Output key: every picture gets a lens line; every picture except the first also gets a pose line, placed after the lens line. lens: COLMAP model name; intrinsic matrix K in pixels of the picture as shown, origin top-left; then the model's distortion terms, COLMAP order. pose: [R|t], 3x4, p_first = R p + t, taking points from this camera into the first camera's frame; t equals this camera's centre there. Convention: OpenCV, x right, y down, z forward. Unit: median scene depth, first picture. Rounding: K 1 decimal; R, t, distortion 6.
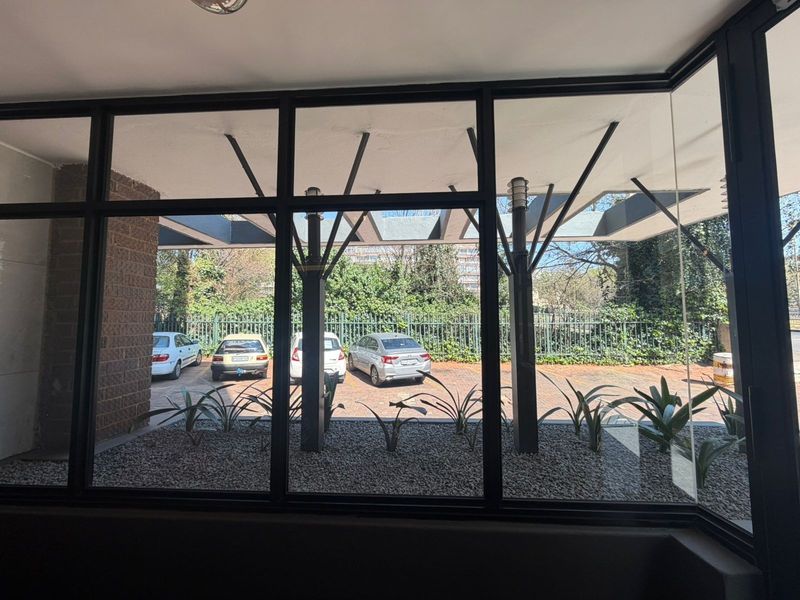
lens RADIAL K [[320.0, 0, 400.0], [0, 320.0, 300.0], [0, 0, 1]] dist [0.000544, -0.000018]
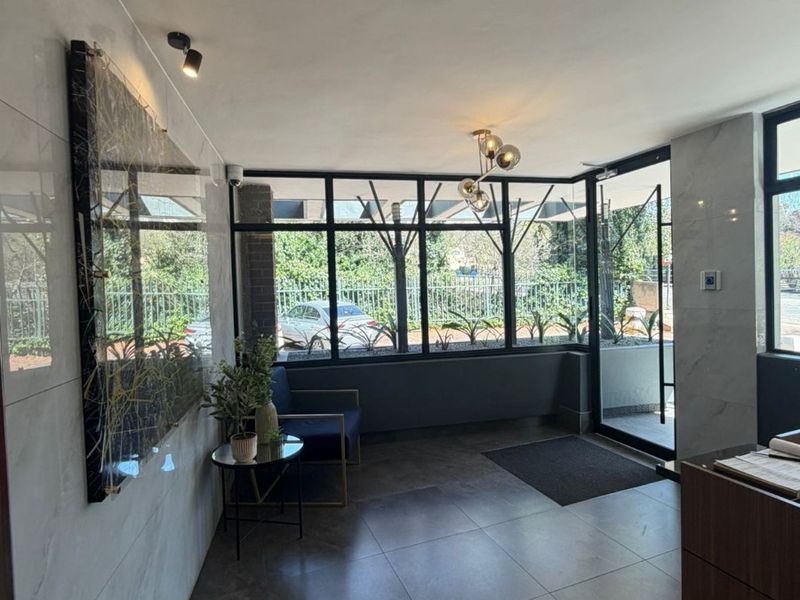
lens RADIAL K [[454.7, 0, 400.0], [0, 454.7, 300.0], [0, 0, 1]] dist [-0.001905, -0.000185]
pose [[0.961916, -0.033420, 0.271295, -0.161930], [0.009581, 0.996010, 0.088722, -0.007599], [-0.273178, -0.082744, 0.958398, -0.236318]]
